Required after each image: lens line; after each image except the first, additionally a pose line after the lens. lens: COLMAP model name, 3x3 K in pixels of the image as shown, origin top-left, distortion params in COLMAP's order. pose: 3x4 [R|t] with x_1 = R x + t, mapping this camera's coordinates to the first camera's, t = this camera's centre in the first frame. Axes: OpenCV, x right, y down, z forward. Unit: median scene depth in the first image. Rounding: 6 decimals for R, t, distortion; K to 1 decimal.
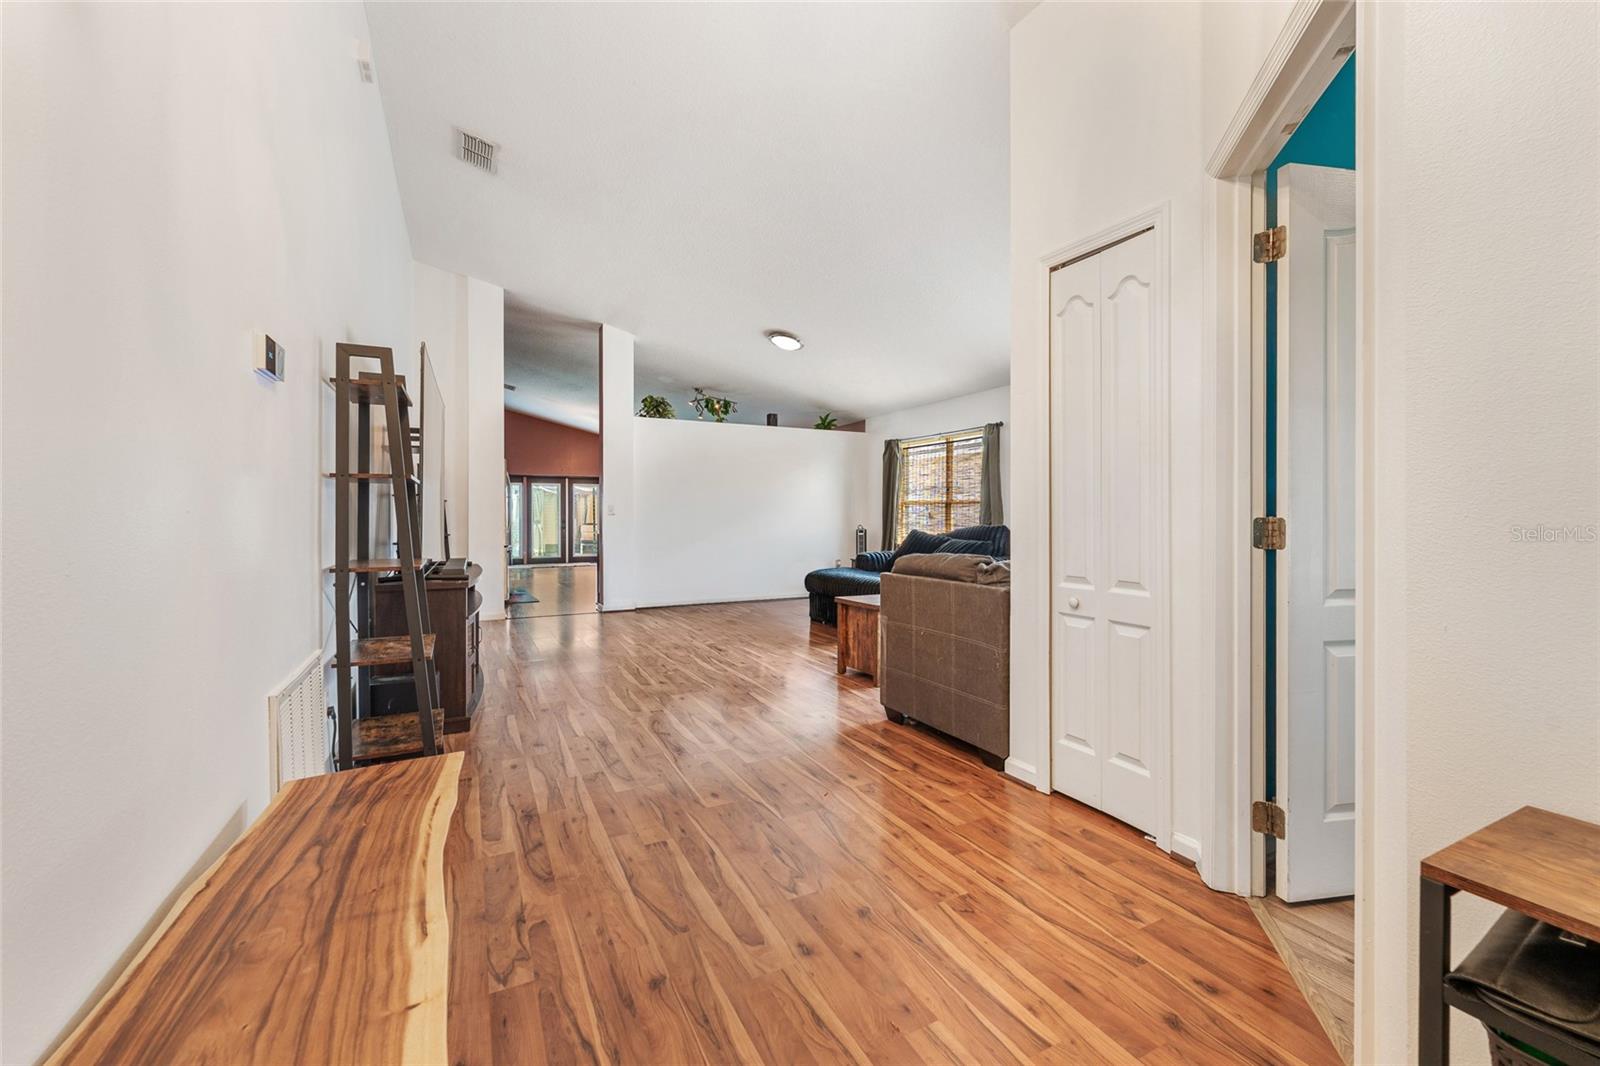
lens RADIAL K [[642.6, 0, 797.5], [0, 642.6, 523.9], [0, 0, 1]] dist [0.003672, -0.001232]
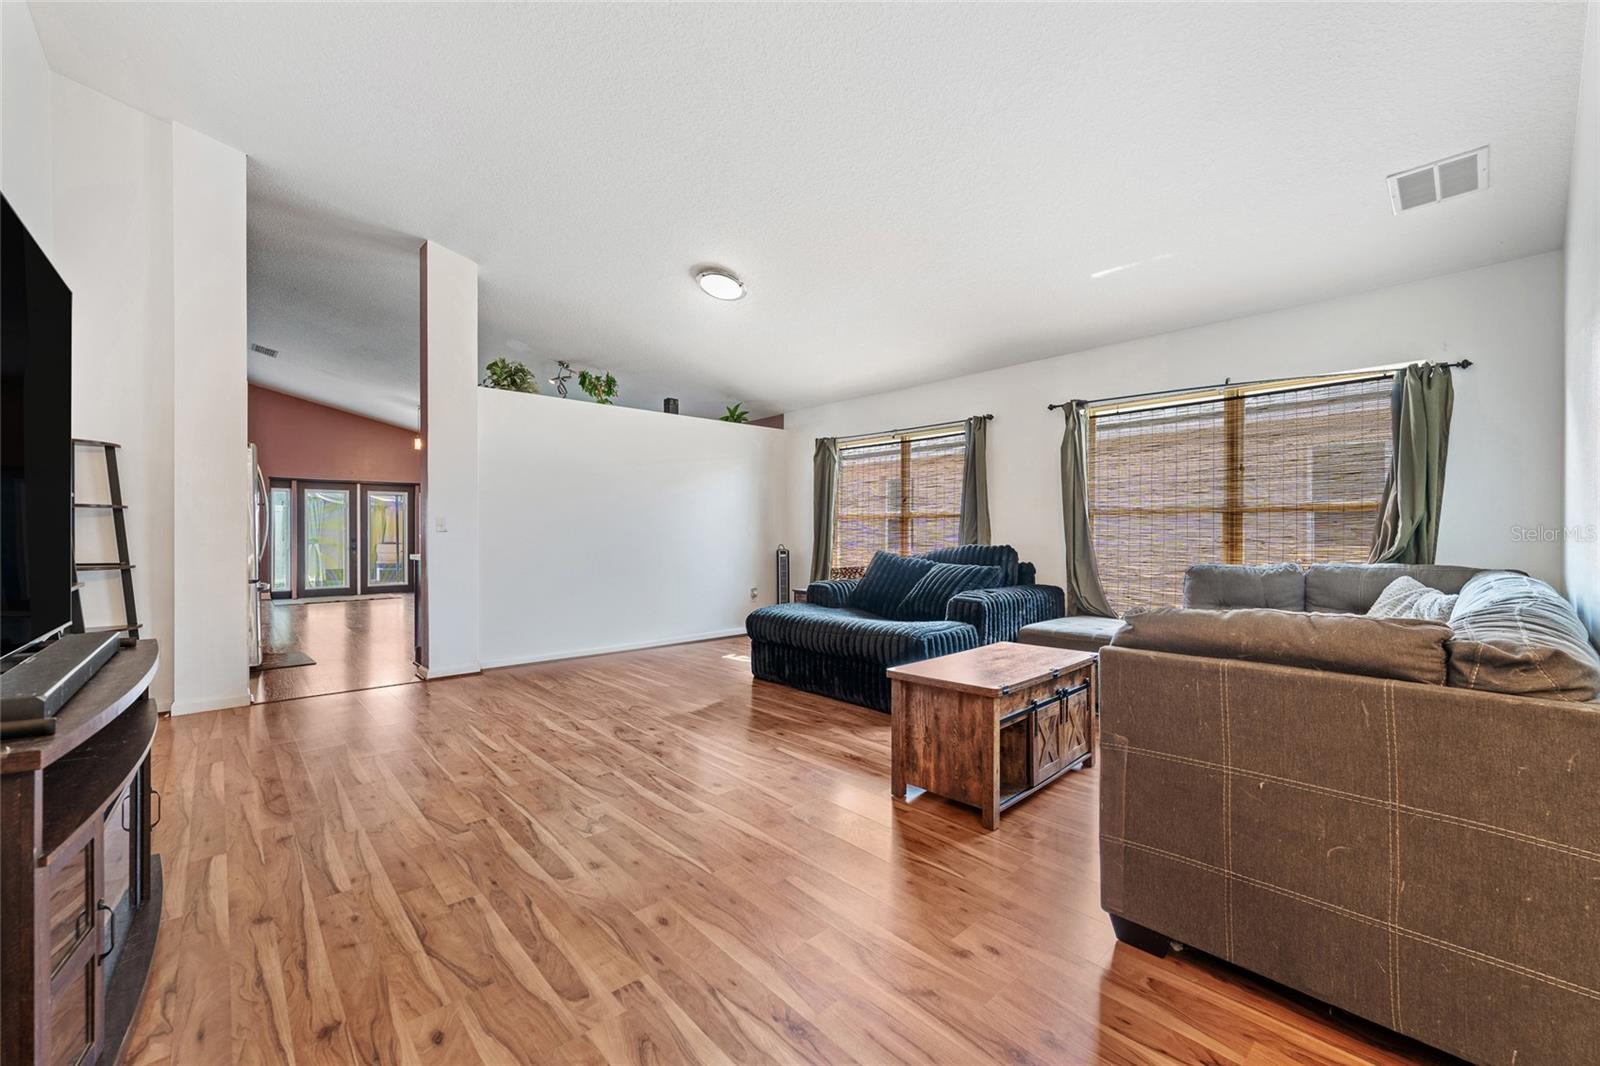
lens RADIAL K [[642.6, 0, 786.5], [0, 642.6, 529.9], [0, 0, 1]] dist [0.003672, -0.001232]
pose [[0.968732, 0.004829, 0.248063, -0.103585], [-0.000279, 0.999831, -0.018375, -0.002243], [-0.248110, 0.017732, 0.968570, 0.256071]]
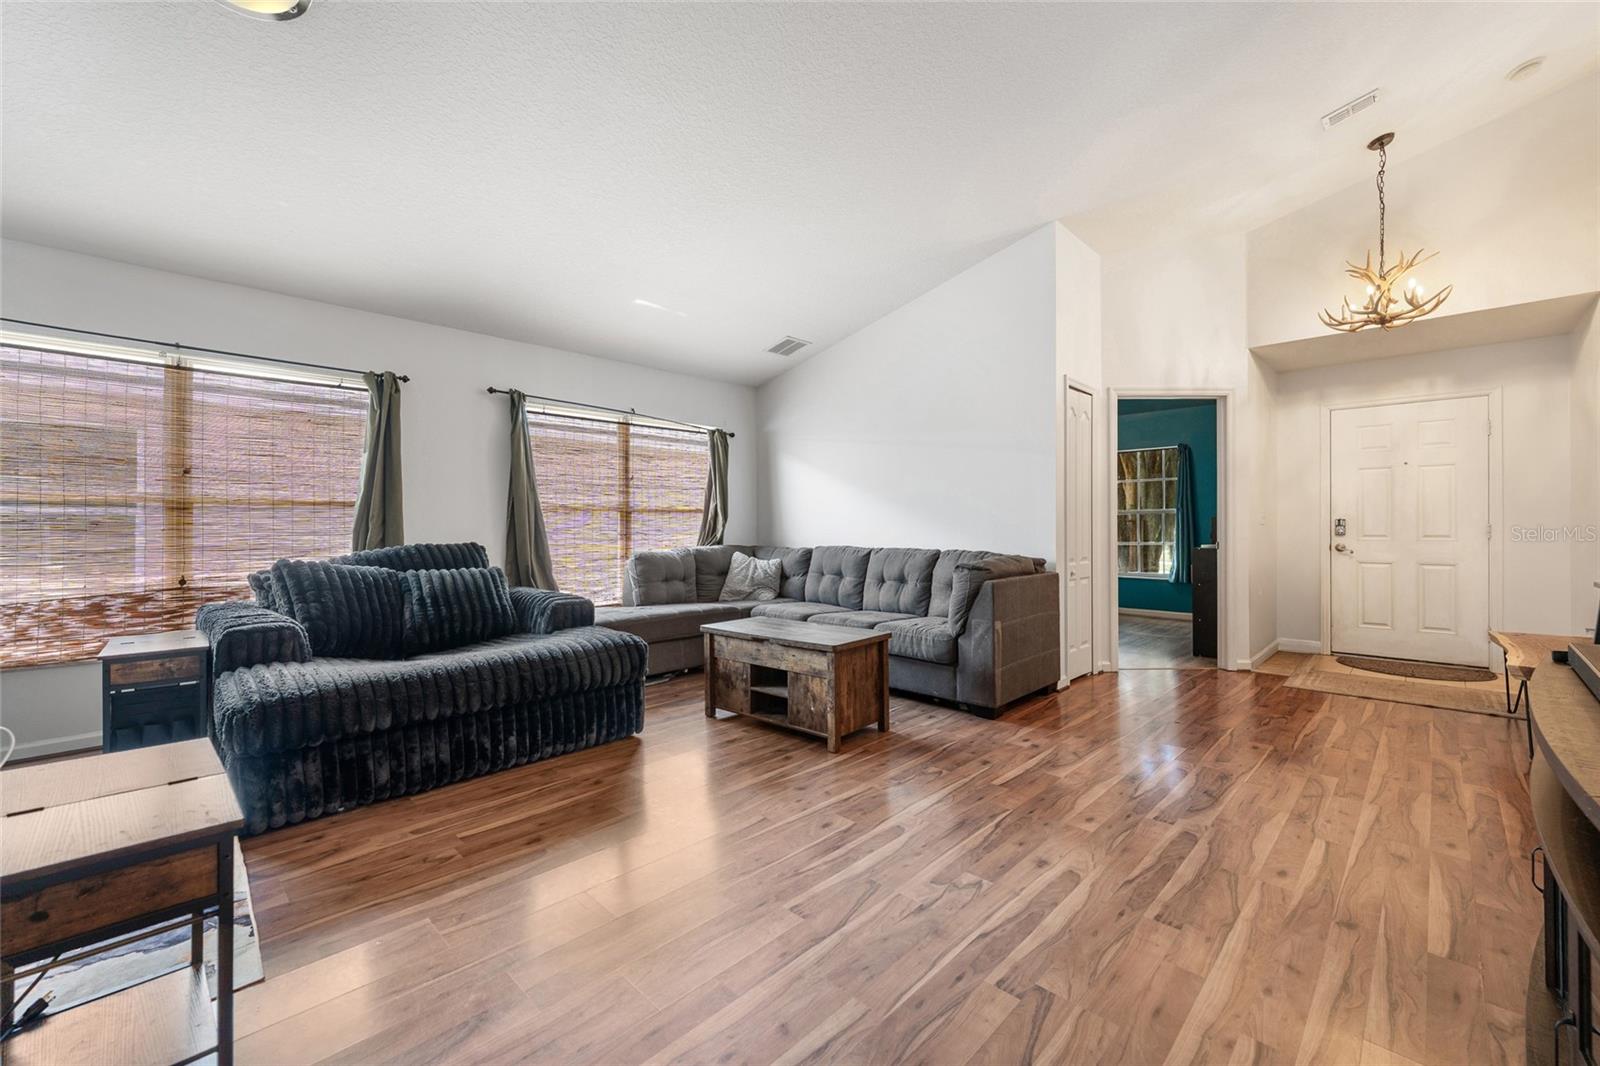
lens RADIAL K [[642.6, 0, 820.8], [0, 642.6, 525.9], [0, 0, 1]] dist [0.003672, -0.001232]
pose [[-0.325153, 0.005476, 0.945645, -0.336434], [0.017430, 0.999848, 0.000204, -0.007735], [-0.945501, 0.016549, -0.325199, 0.710512]]
